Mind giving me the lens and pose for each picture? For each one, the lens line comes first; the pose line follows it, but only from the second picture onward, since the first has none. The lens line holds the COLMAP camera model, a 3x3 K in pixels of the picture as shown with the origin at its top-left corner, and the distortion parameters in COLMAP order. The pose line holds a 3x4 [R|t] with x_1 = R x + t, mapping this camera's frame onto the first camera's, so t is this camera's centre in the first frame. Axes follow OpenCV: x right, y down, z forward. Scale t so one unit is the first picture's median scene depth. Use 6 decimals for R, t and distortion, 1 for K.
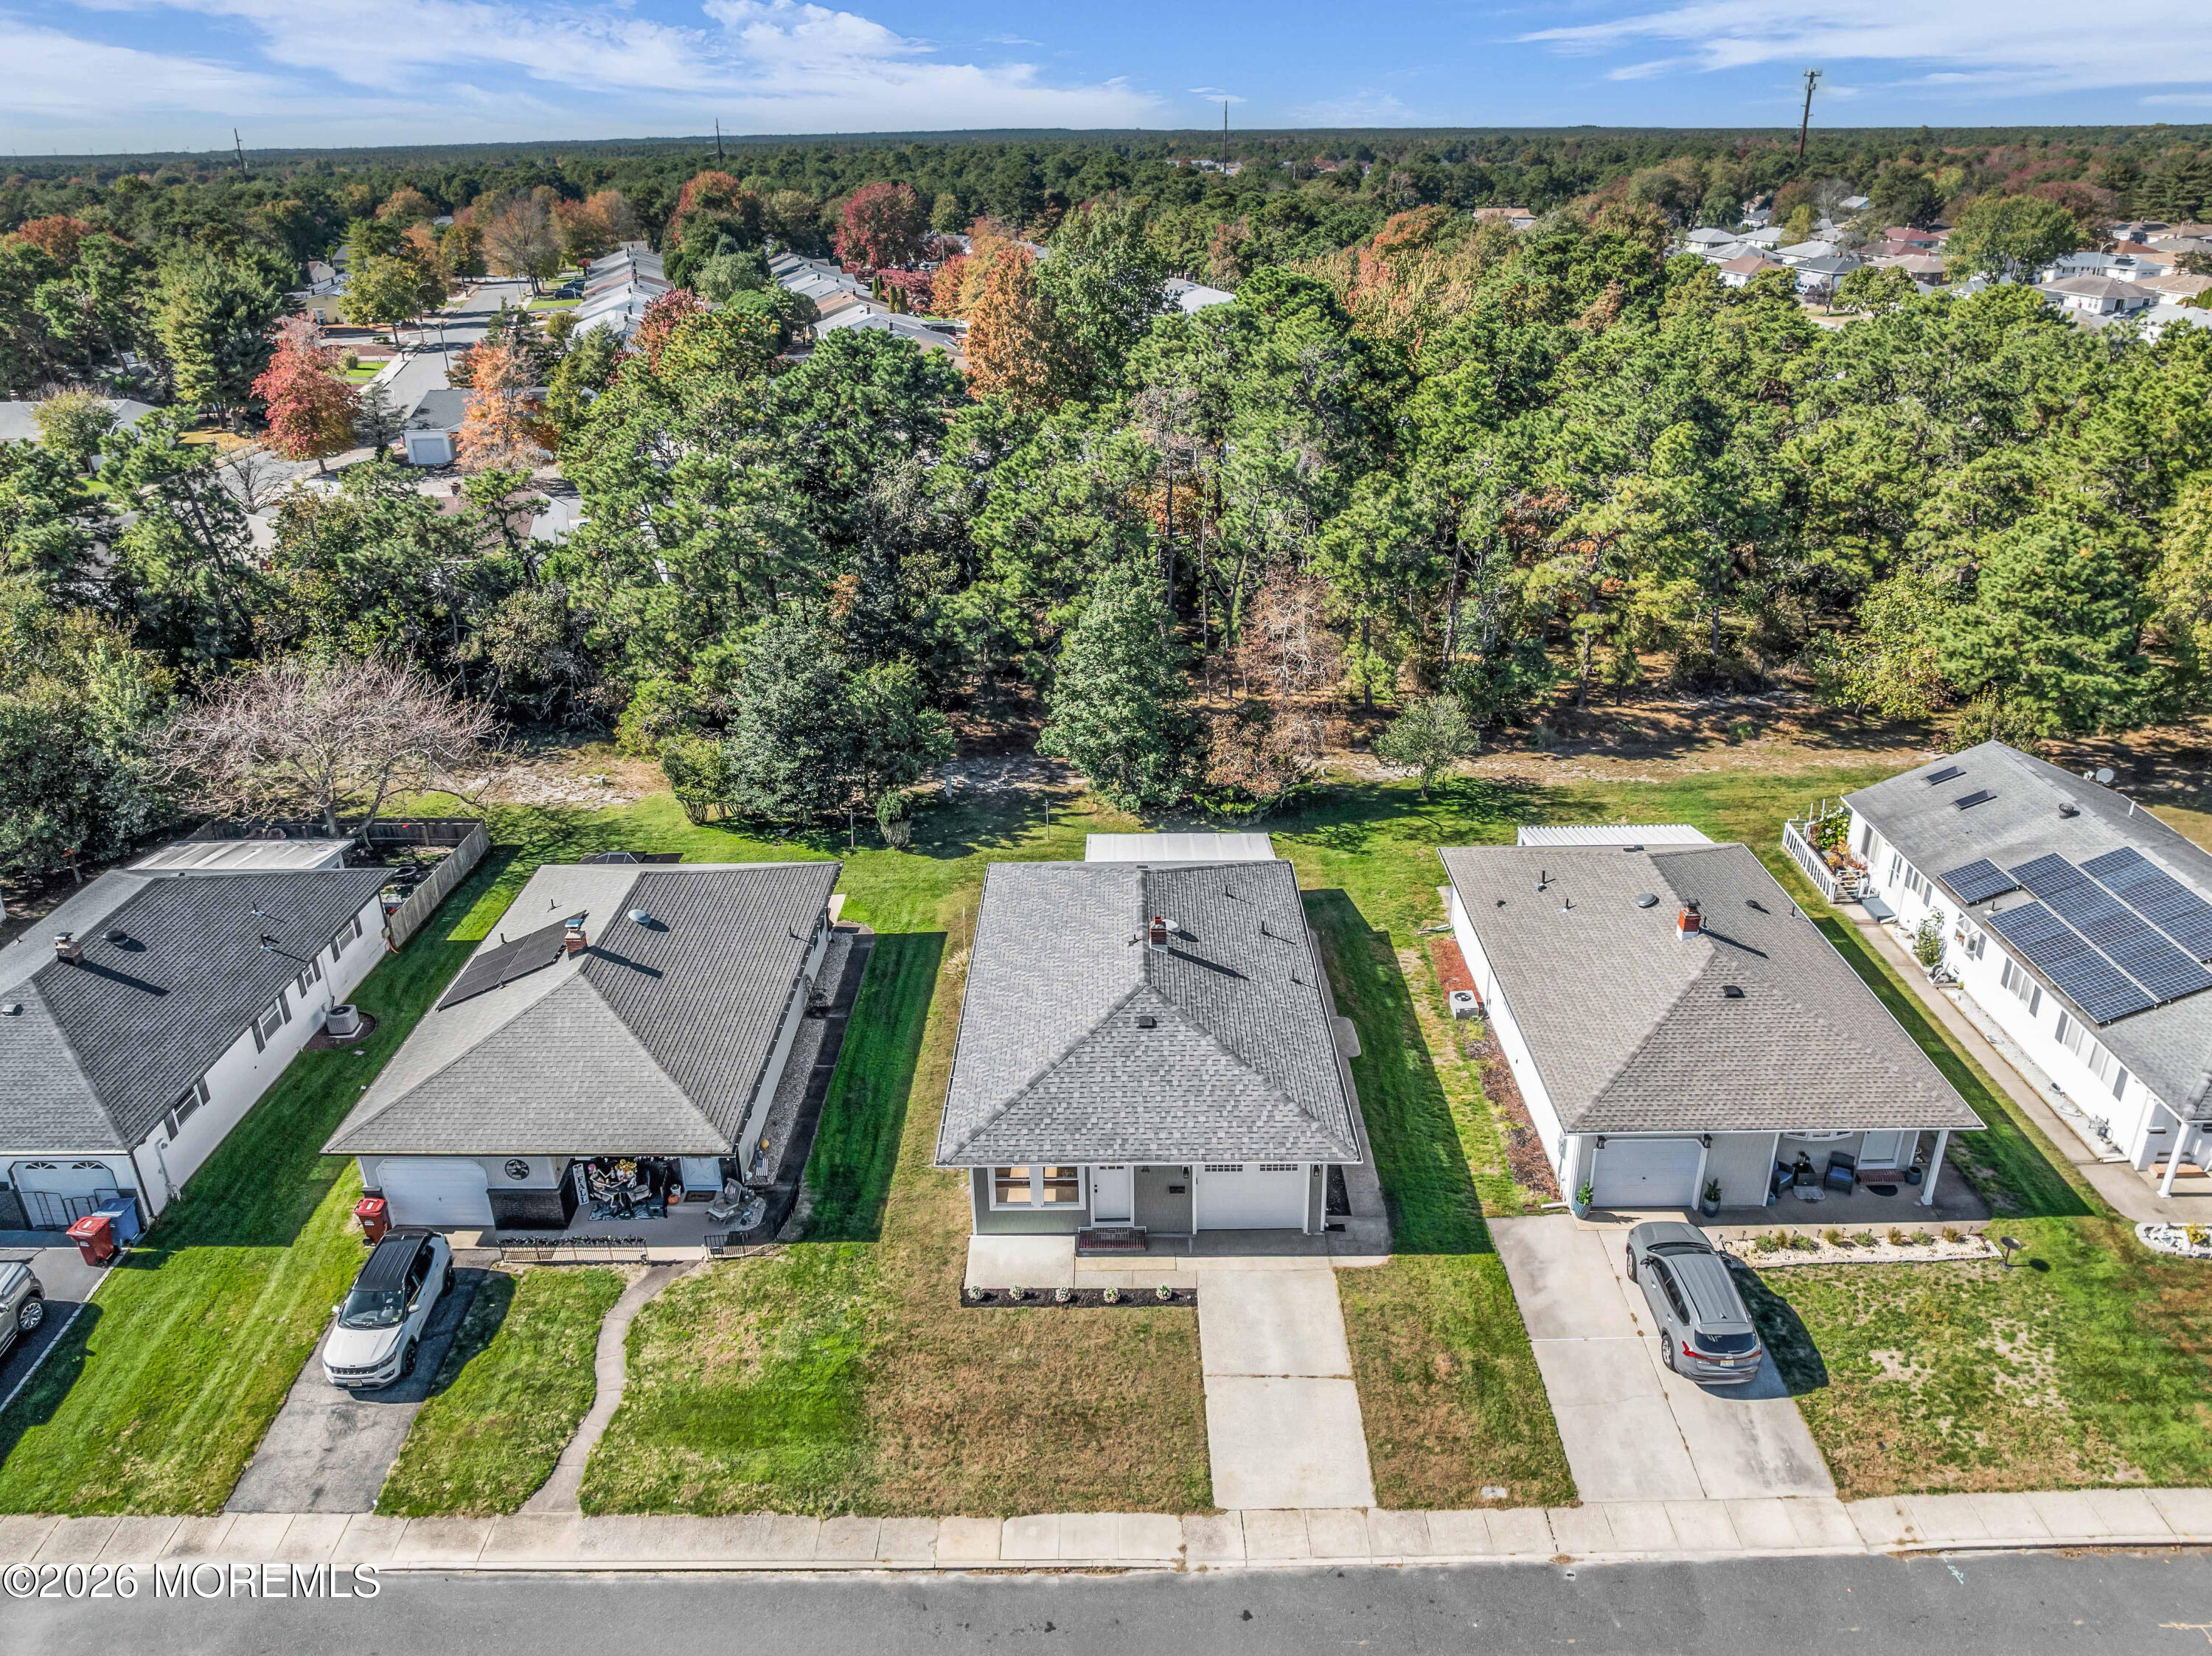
lens RADIAL K [[1551.8, 0, 1106.0], [0, 1551.8, 828.0], [0, 0, 1]] dist [-0.006567, -0.000137]
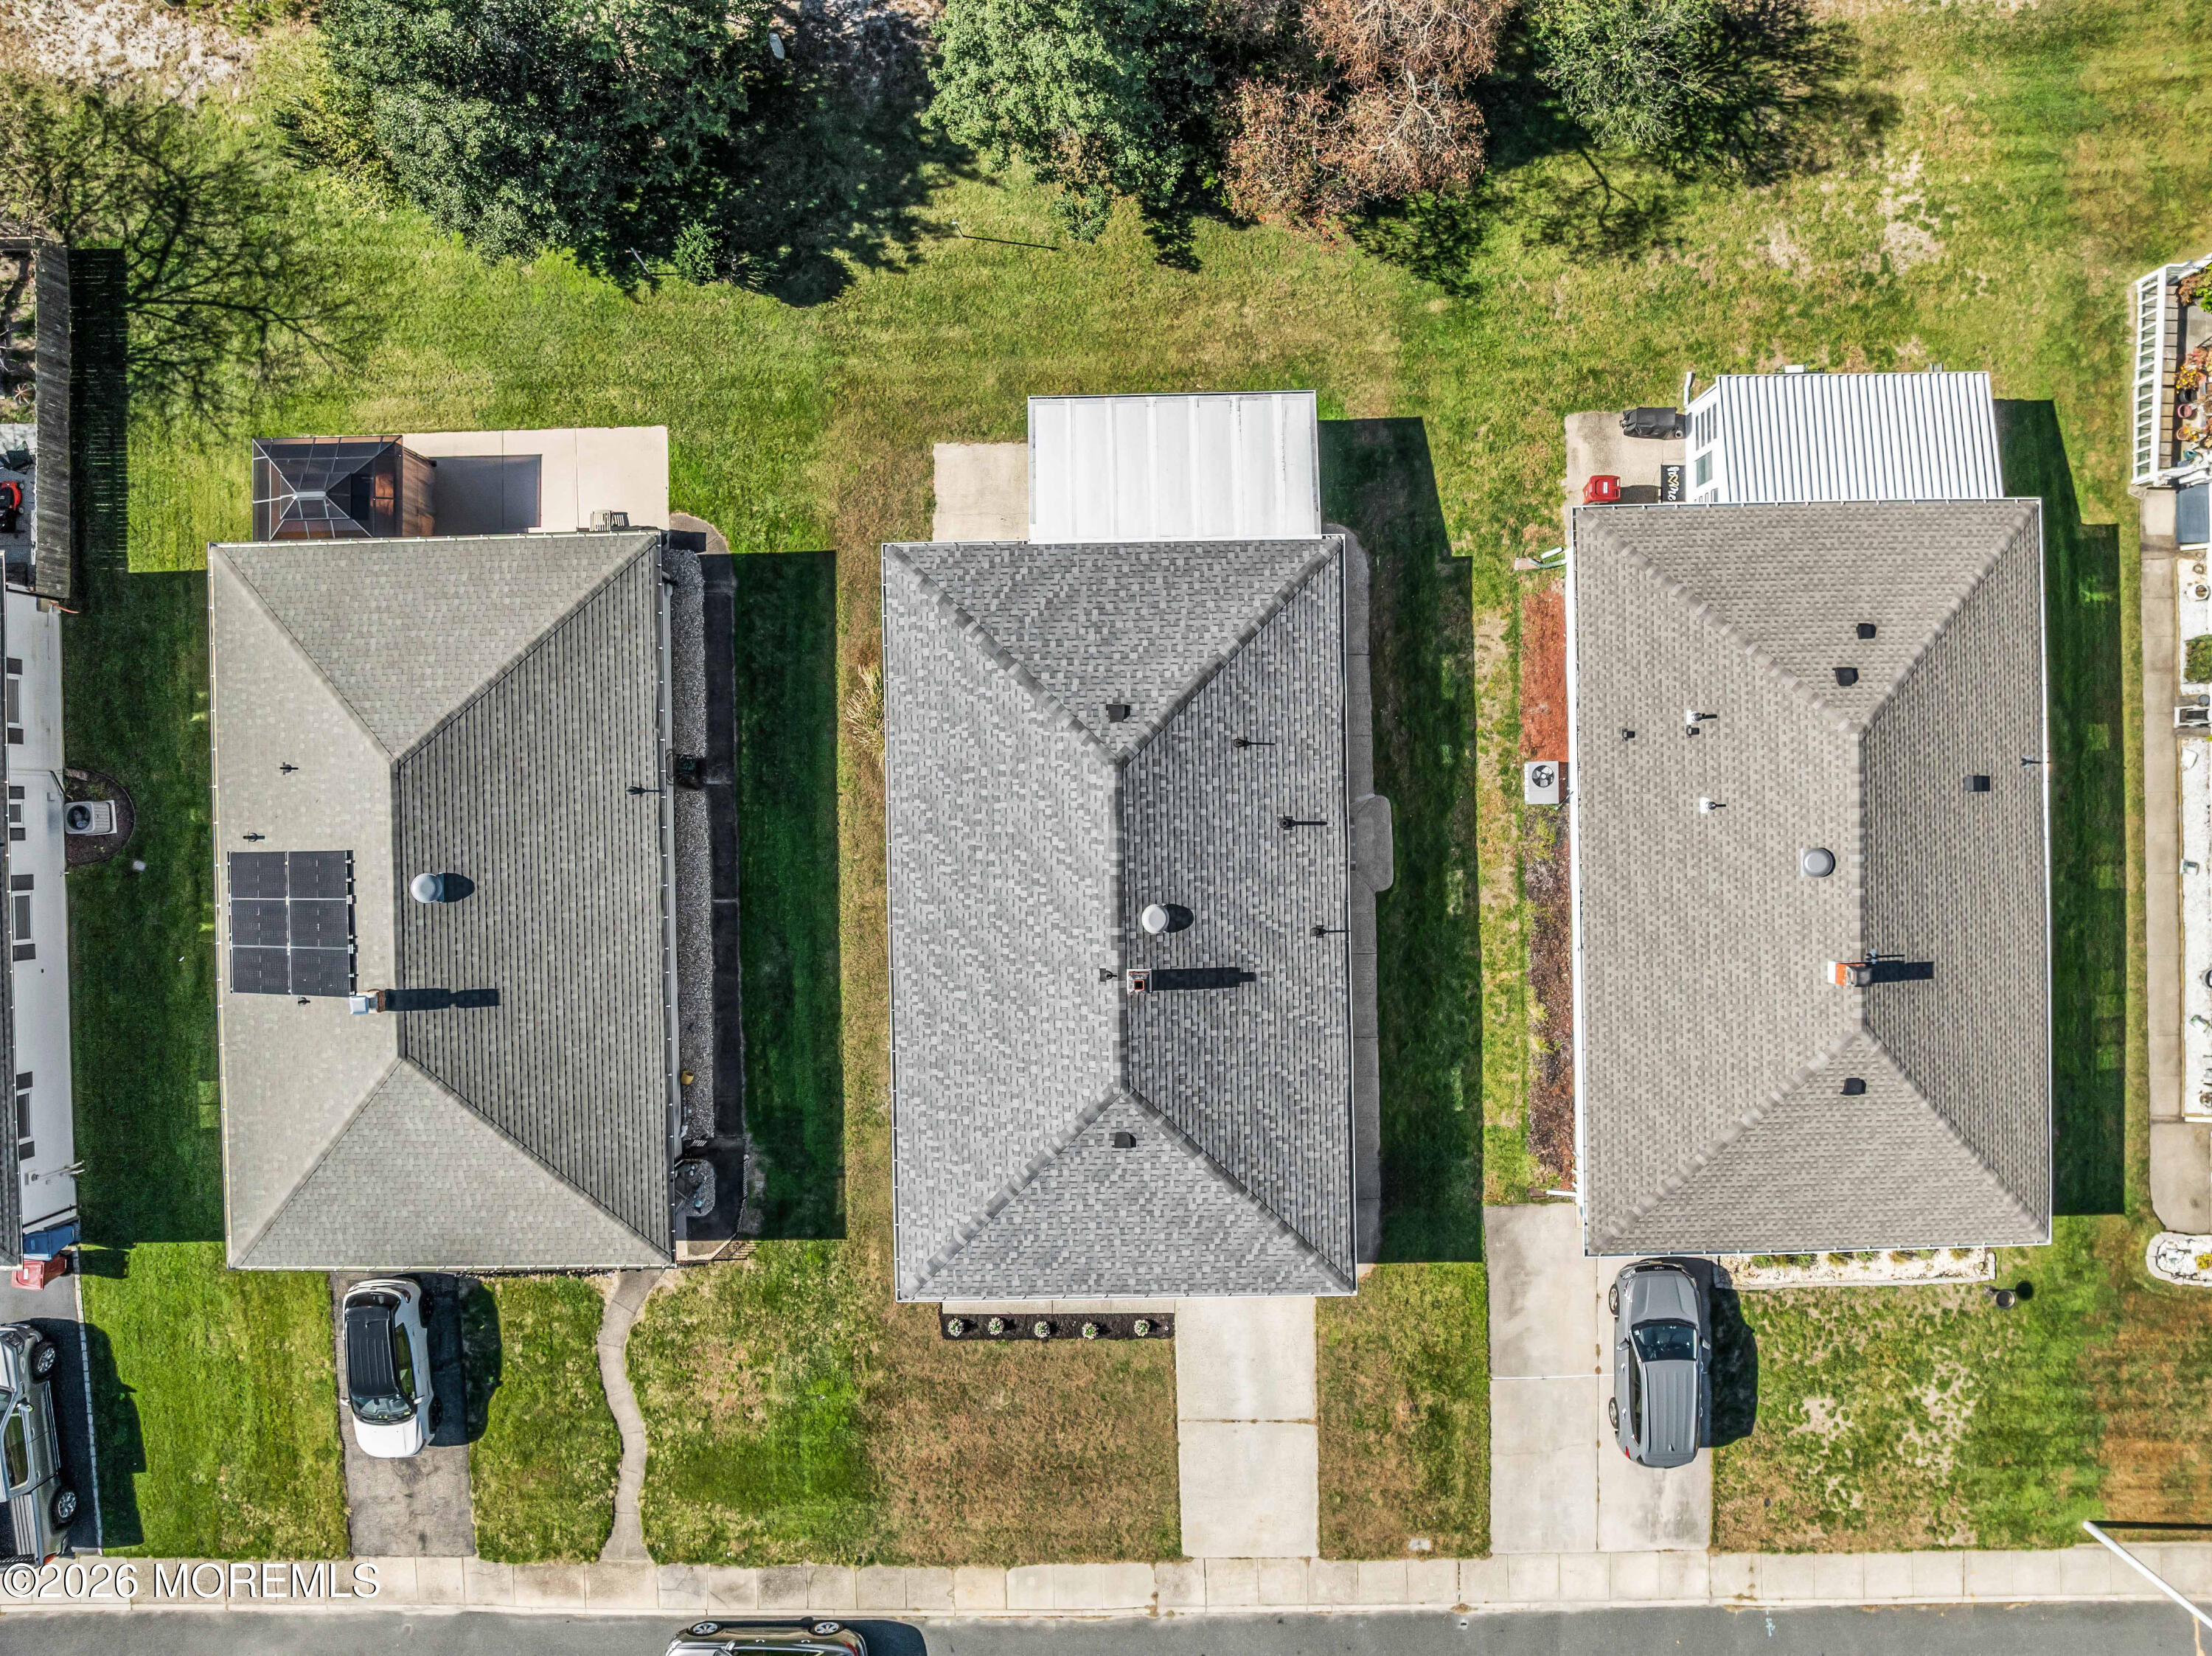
lens RADIAL K [[1537.8, 0, 1106.0], [0, 1537.8, 828.0], [0, 0, 1]] dist [-0.023094, 0.003140]
pose [[0.999648, -0.025979, -0.005341, 0.030927], [0.015387, 0.404055, 0.914605, -0.829708], [-0.021603, -0.914366, 0.404313, 0.997679]]
